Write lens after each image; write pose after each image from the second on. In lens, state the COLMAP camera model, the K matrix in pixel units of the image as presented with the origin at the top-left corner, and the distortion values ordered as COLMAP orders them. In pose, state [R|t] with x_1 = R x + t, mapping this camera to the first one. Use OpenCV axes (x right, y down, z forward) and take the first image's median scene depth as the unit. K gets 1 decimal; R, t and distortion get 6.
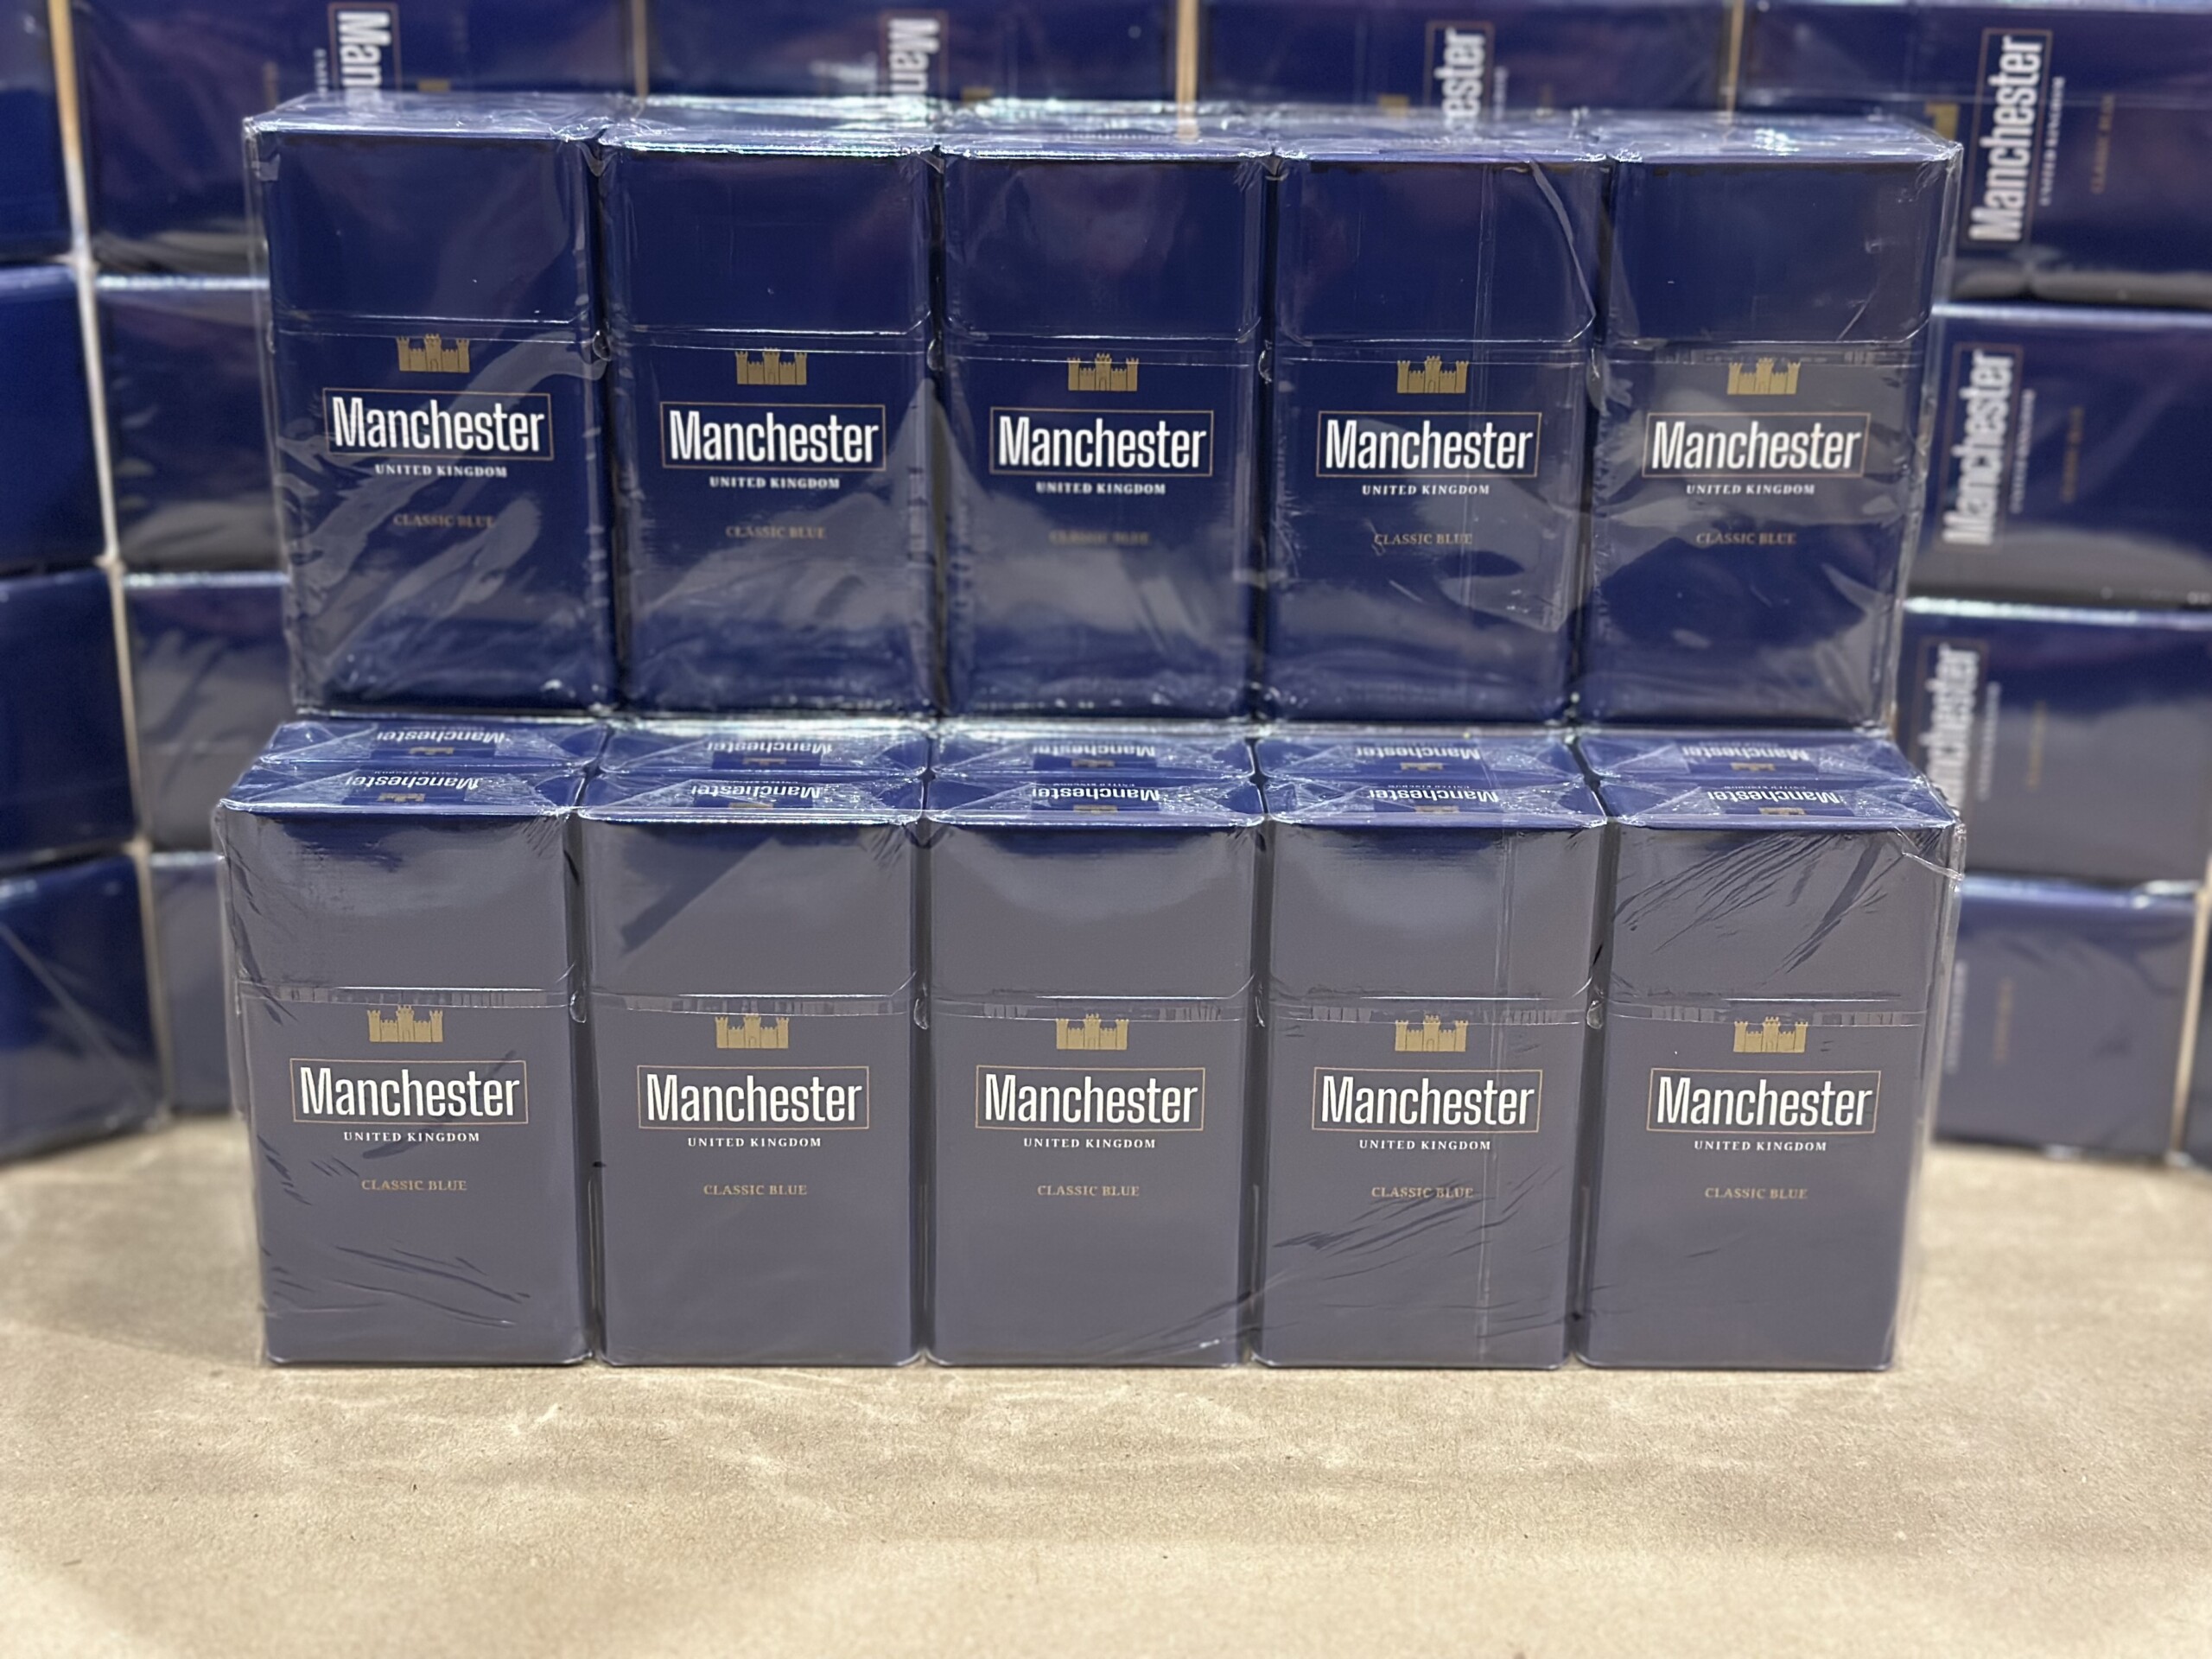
lens RADIAL K [[3133.4, 0, 1128.1], [0, 3133.4, 836.2], [0, 0, 1]] dist [0.086575, 0.000000]
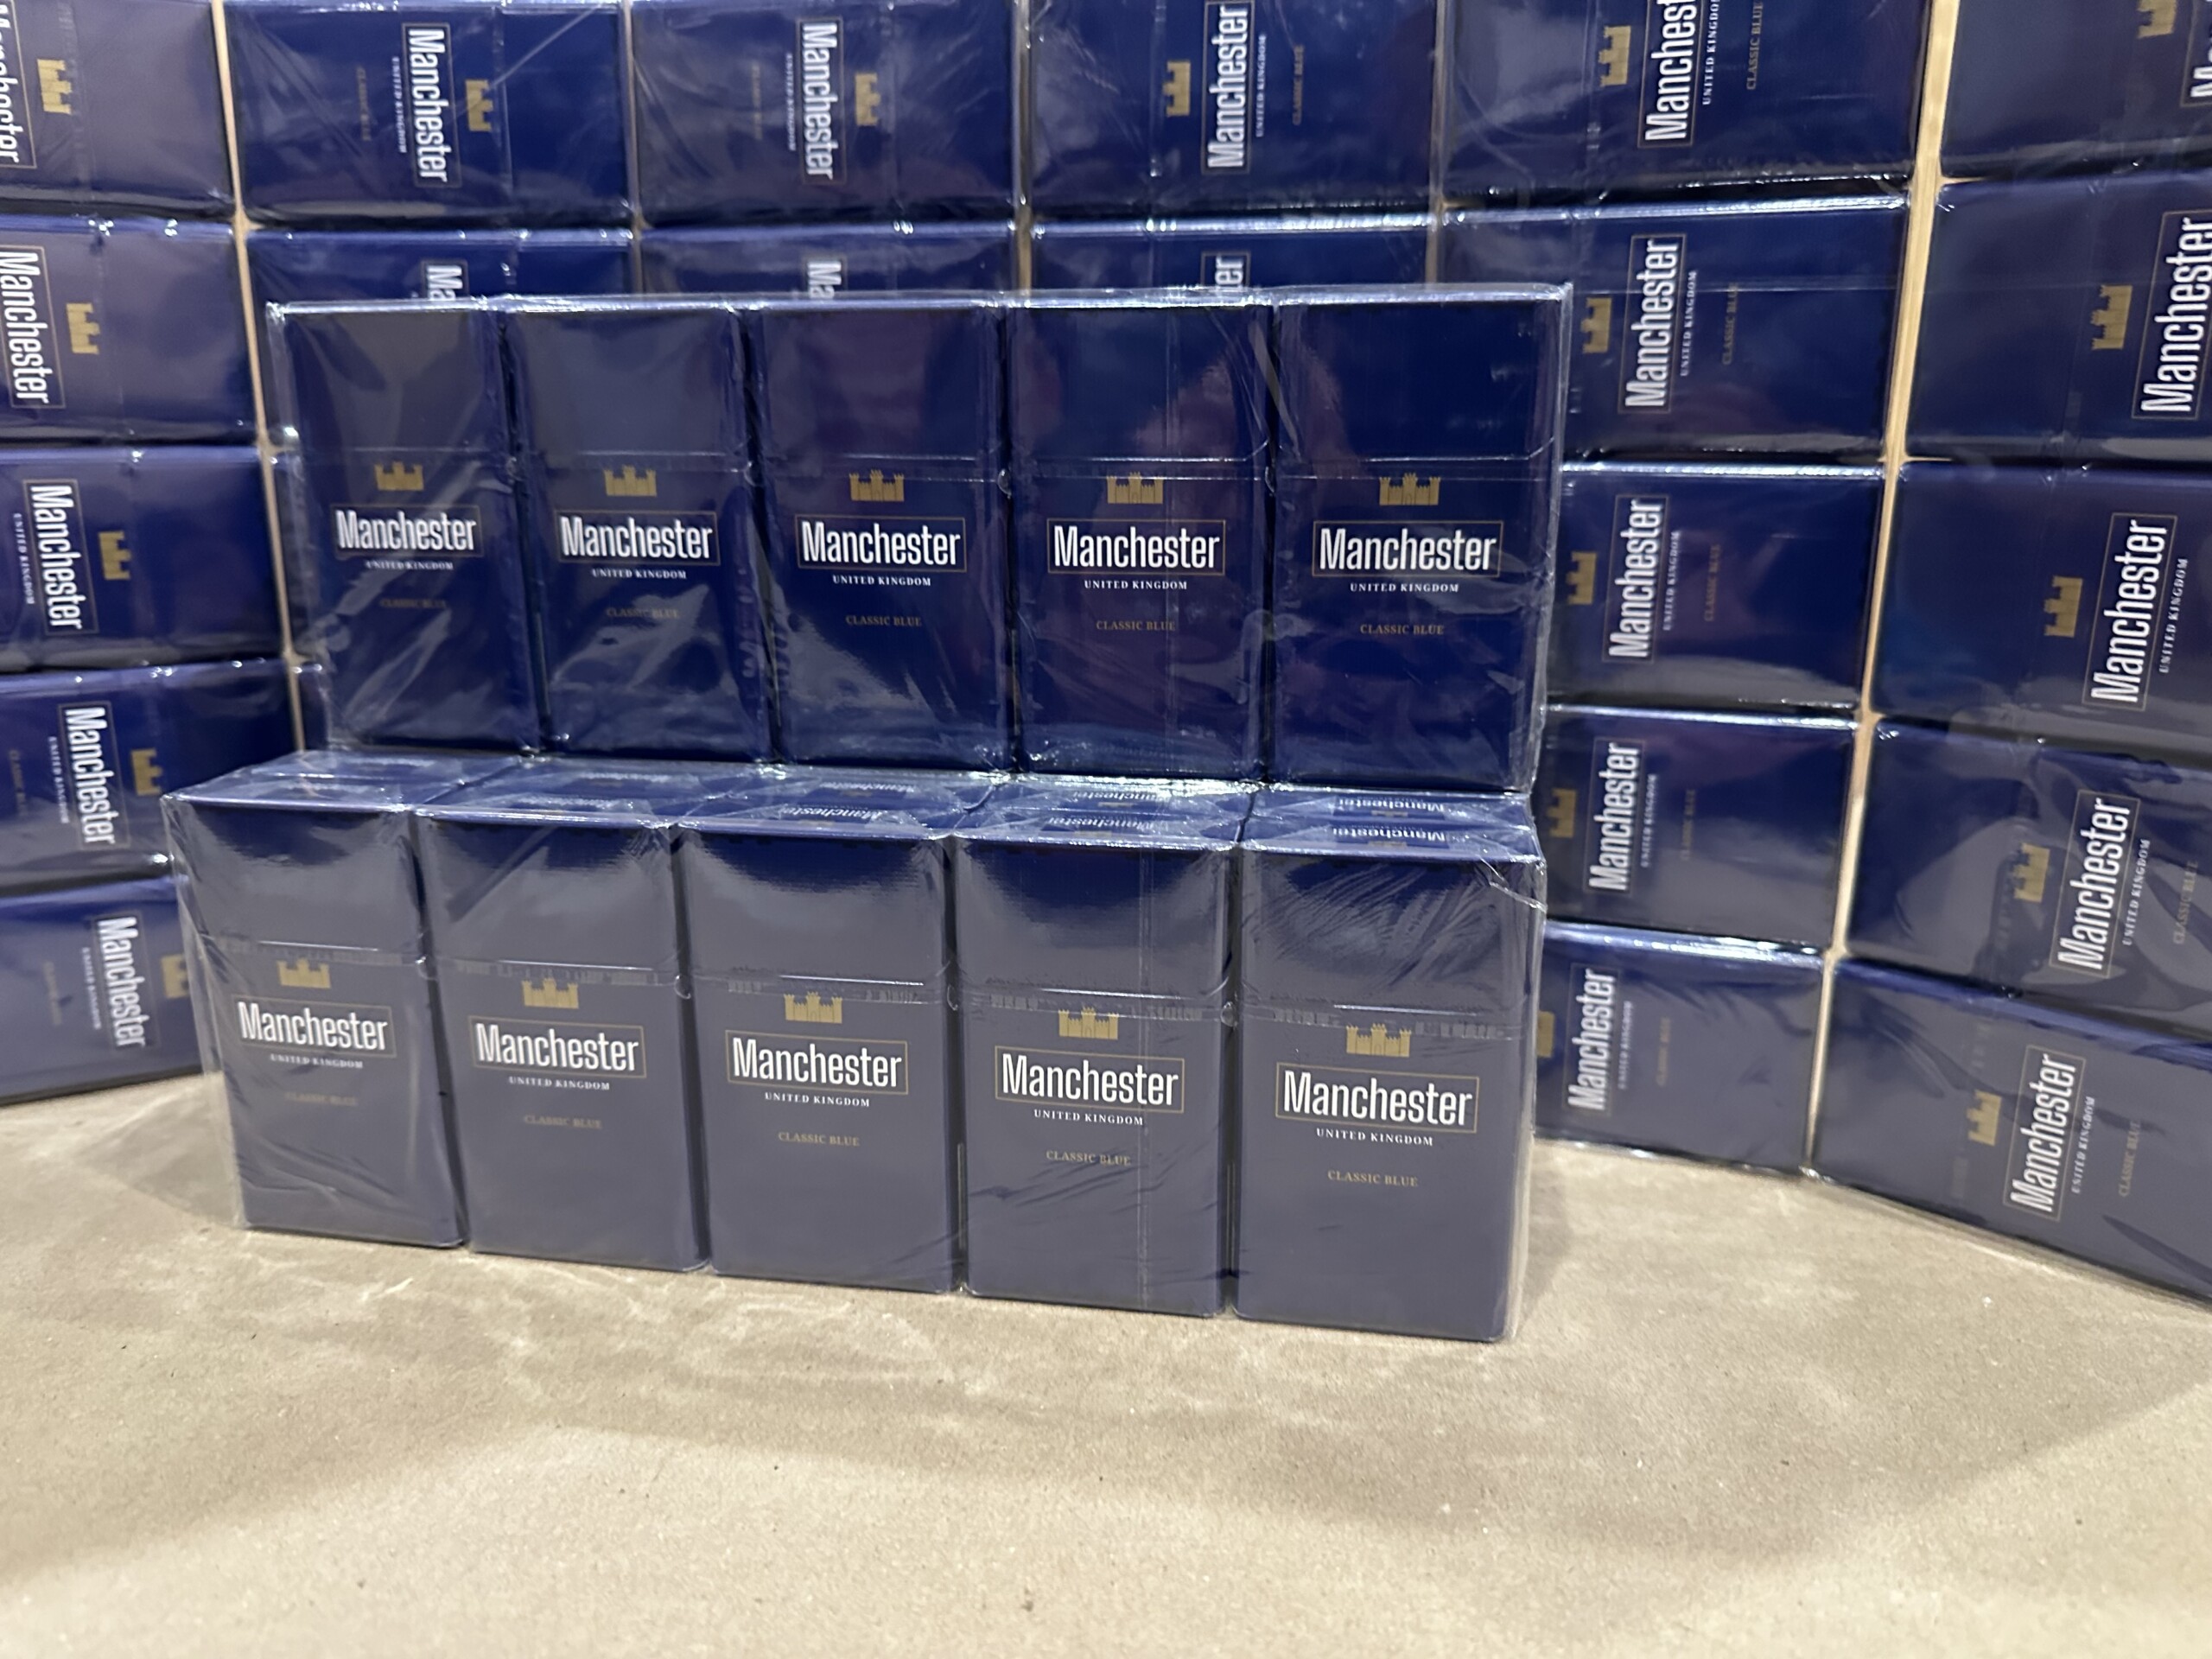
lens RADIAL K [[1626.4, 0, 1119.6], [0, 1626.4, 834.0], [0, 0, 1]] dist [0.007190, -0.066588]
pose [[0.982485, 0.031799, -0.183609, 0.213160], [-0.045184, 0.996580, -0.069186, 0.032701], [0.180781, 0.076271, 0.980561, 0.390150]]
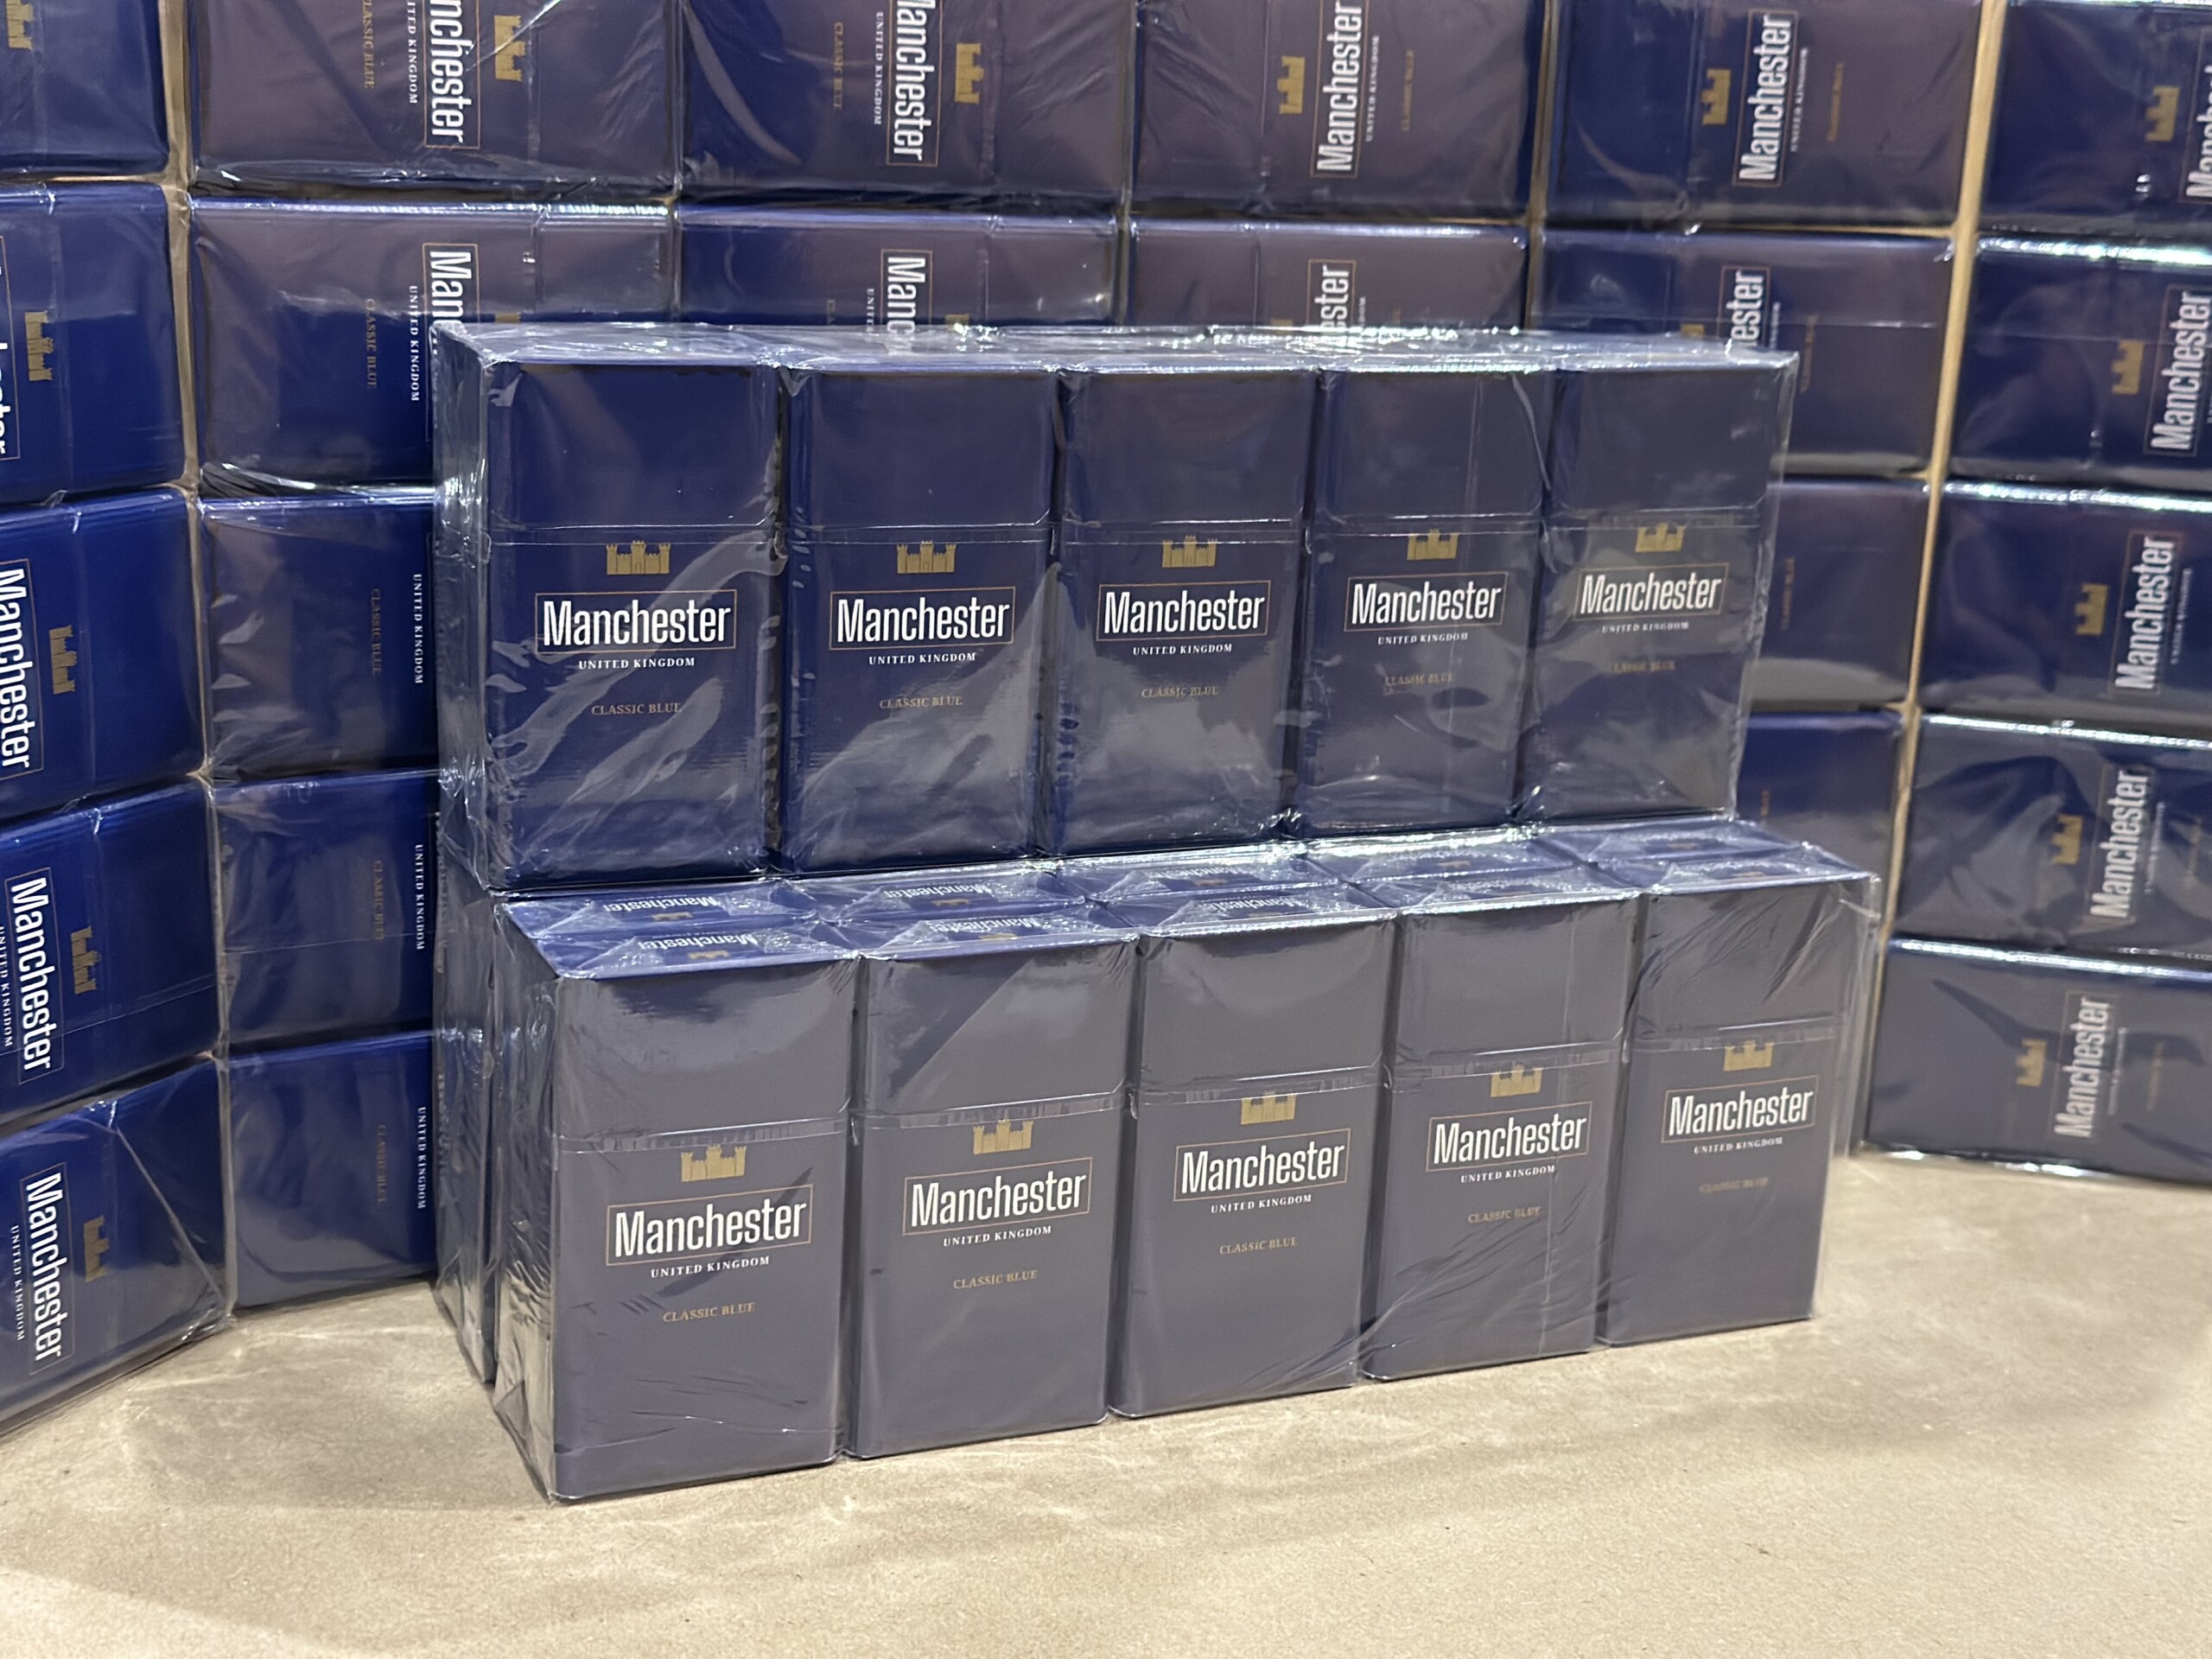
lens RADIAL K [[3133.4, 0, 1100.0], [0, 3133.4, 843.0], [0, 0, 1]] dist [0.086575, 0.000000]
pose [[0.921323, -0.070868, 0.382284, -0.499468], [0.093675, 0.994744, -0.041356, 0.006704], [-0.377344, 0.073912, 0.923119, -0.067224]]
